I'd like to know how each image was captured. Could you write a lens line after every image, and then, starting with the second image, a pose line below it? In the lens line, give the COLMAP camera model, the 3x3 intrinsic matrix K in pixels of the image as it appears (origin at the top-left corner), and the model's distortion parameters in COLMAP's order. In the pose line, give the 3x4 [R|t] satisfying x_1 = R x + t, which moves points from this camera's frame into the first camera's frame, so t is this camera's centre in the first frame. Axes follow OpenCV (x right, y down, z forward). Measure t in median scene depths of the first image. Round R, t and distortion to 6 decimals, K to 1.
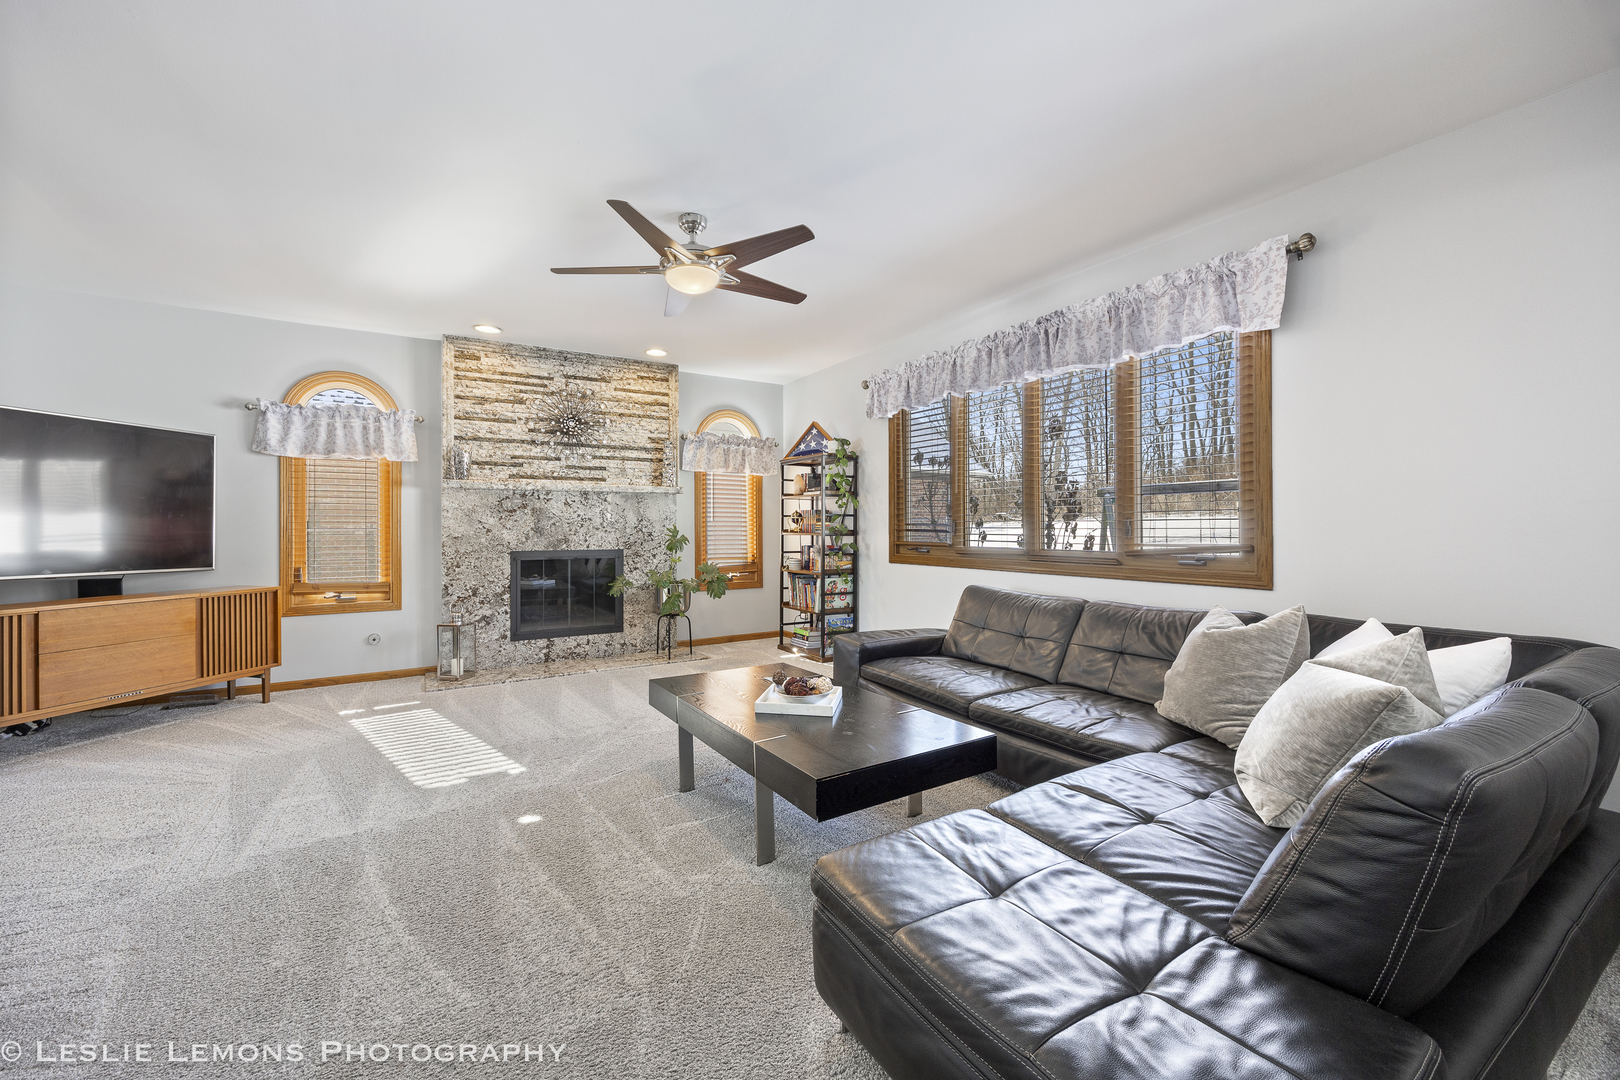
lens RADIAL K [[628.1, 0, 803.1], [0, 628.1, 531.5], [0, 0, 1]] dist [0.002368, 0.000336]
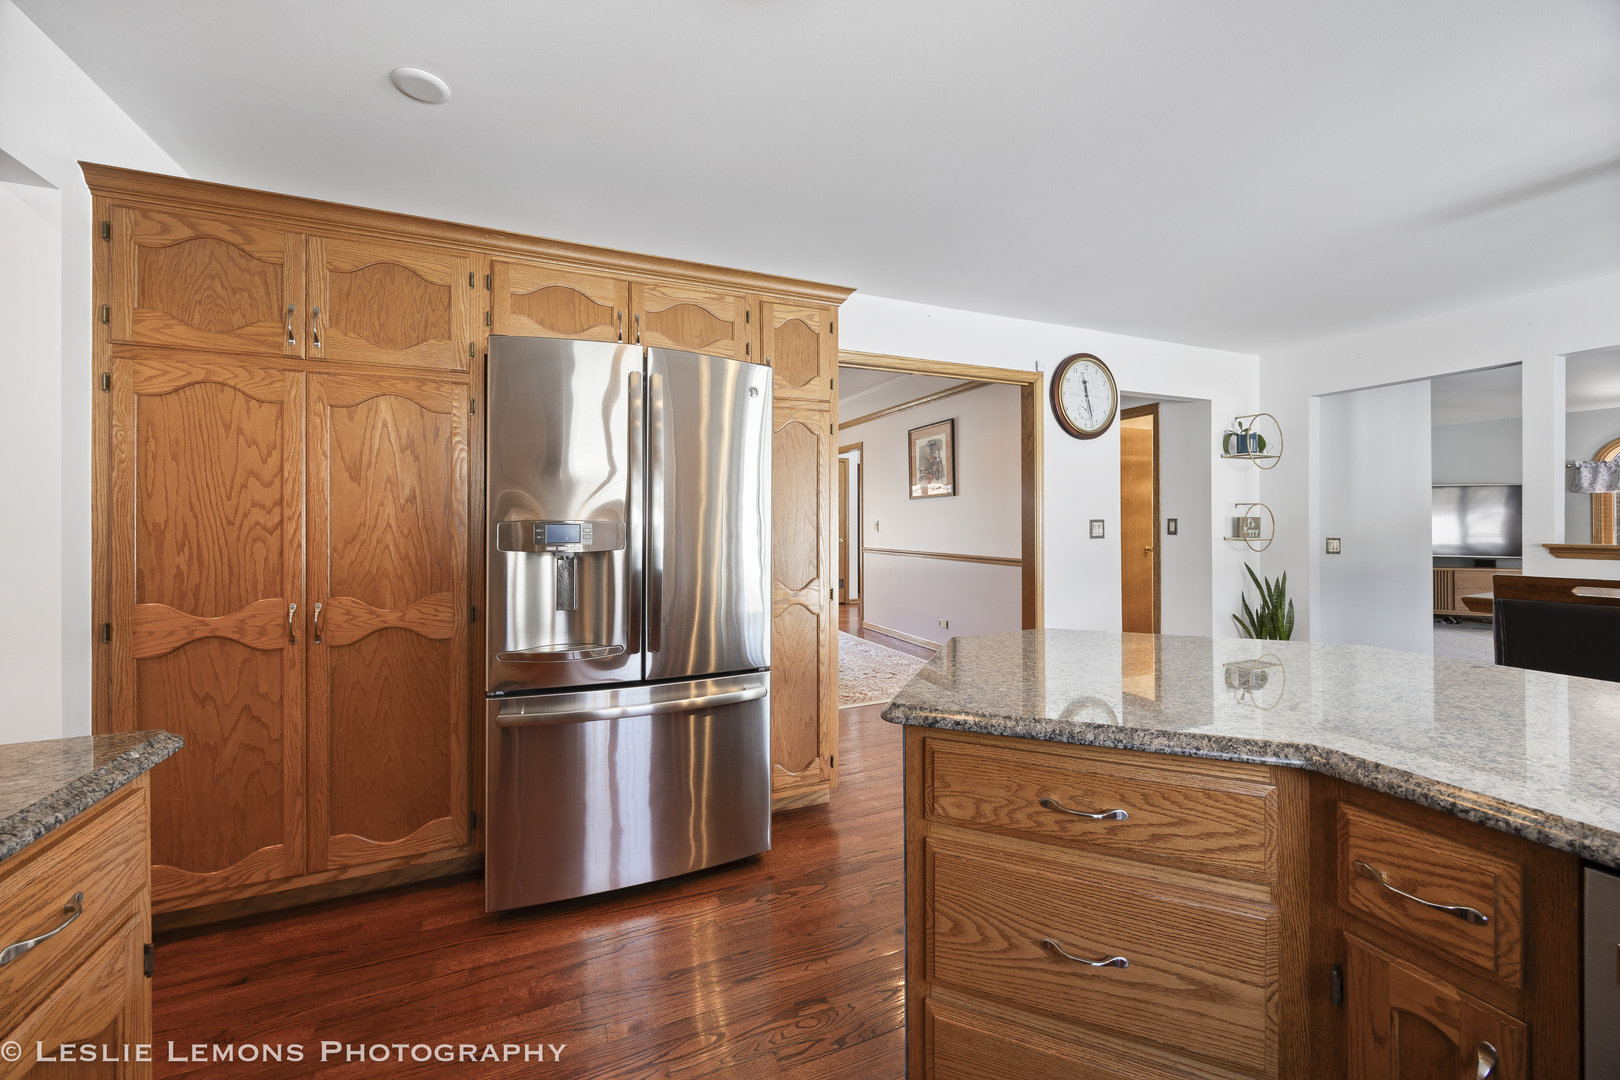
lens RADIAL K [[628.1, 0, 805.3], [0, 628.1, 523.5], [0, 0, 1]] dist [0.002368, 0.000336]
pose [[-0.152692, 0.008644, -0.988236, 0.964337], [0.001582, 0.999963, 0.008502, -0.048070], [0.988273, -0.000265, -0.152700, -0.677270]]
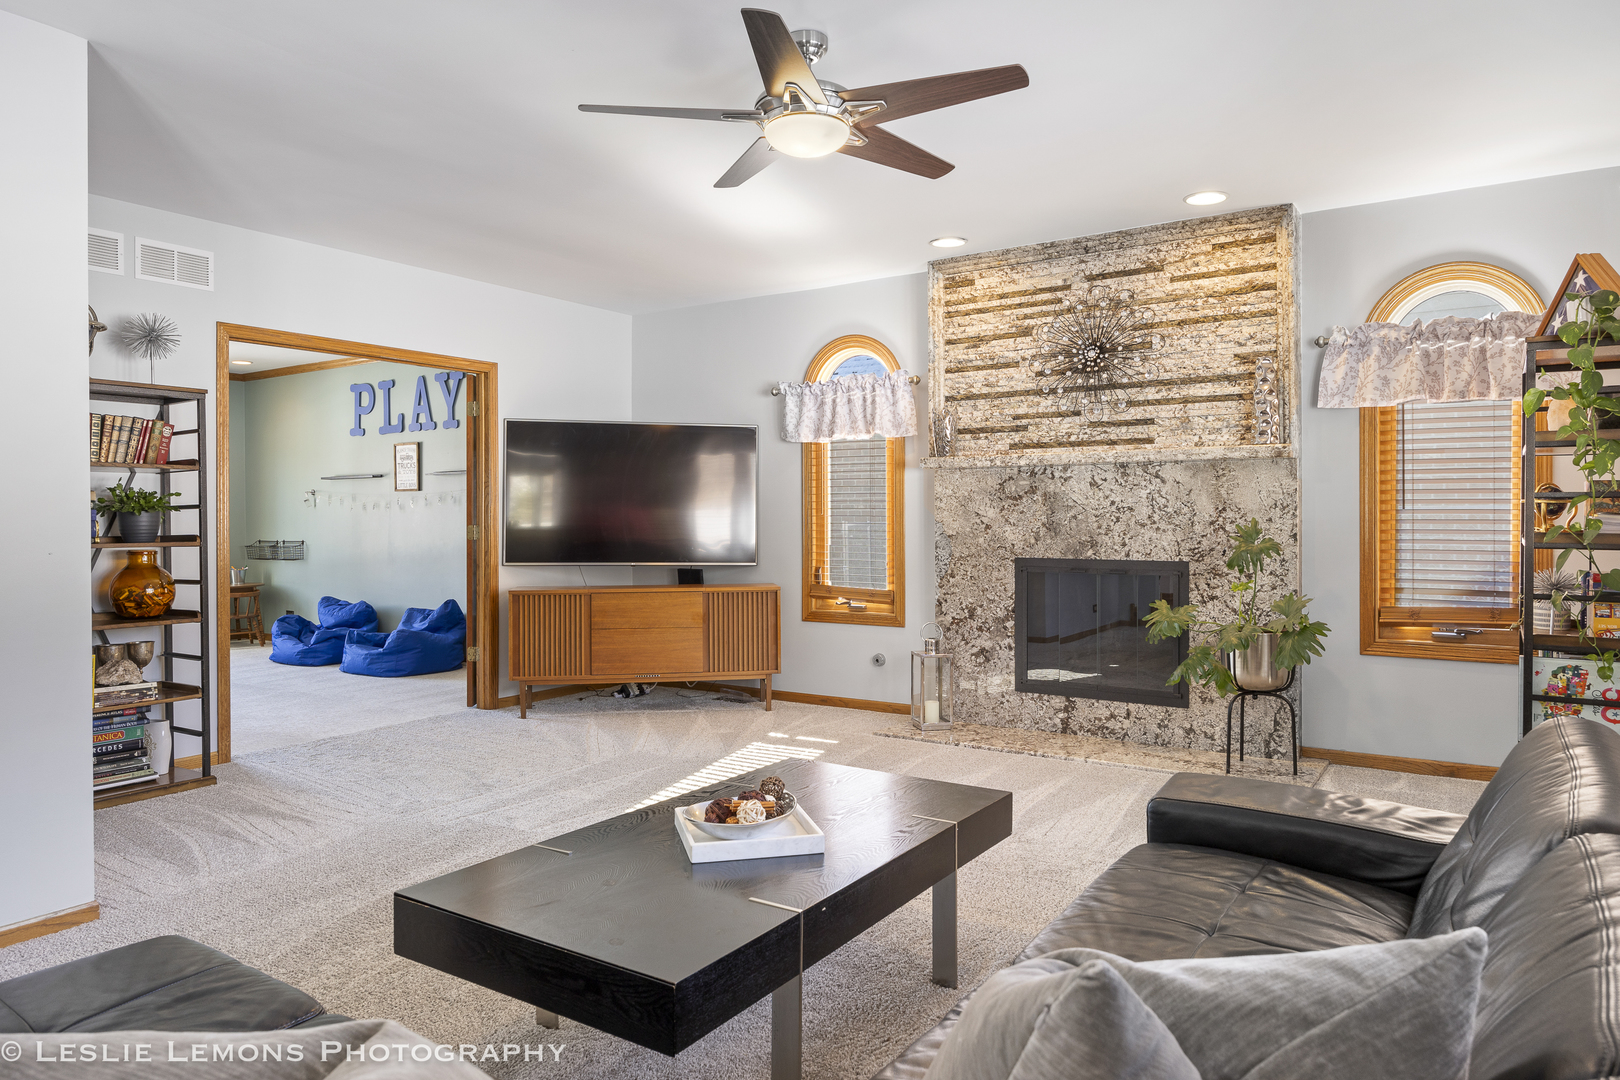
lens RADIAL K [[1040.9, 0, 808.7], [0, 1040.9, 534.7], [0, 0, 1]] dist [-0.001336, 0.000383]
pose [[0.424287, 0.017526, -0.905358, 0.447993], [-0.003389, 0.999836, 0.017767, -0.012160], [0.905522, -0.004470, 0.424277, 0.324105]]
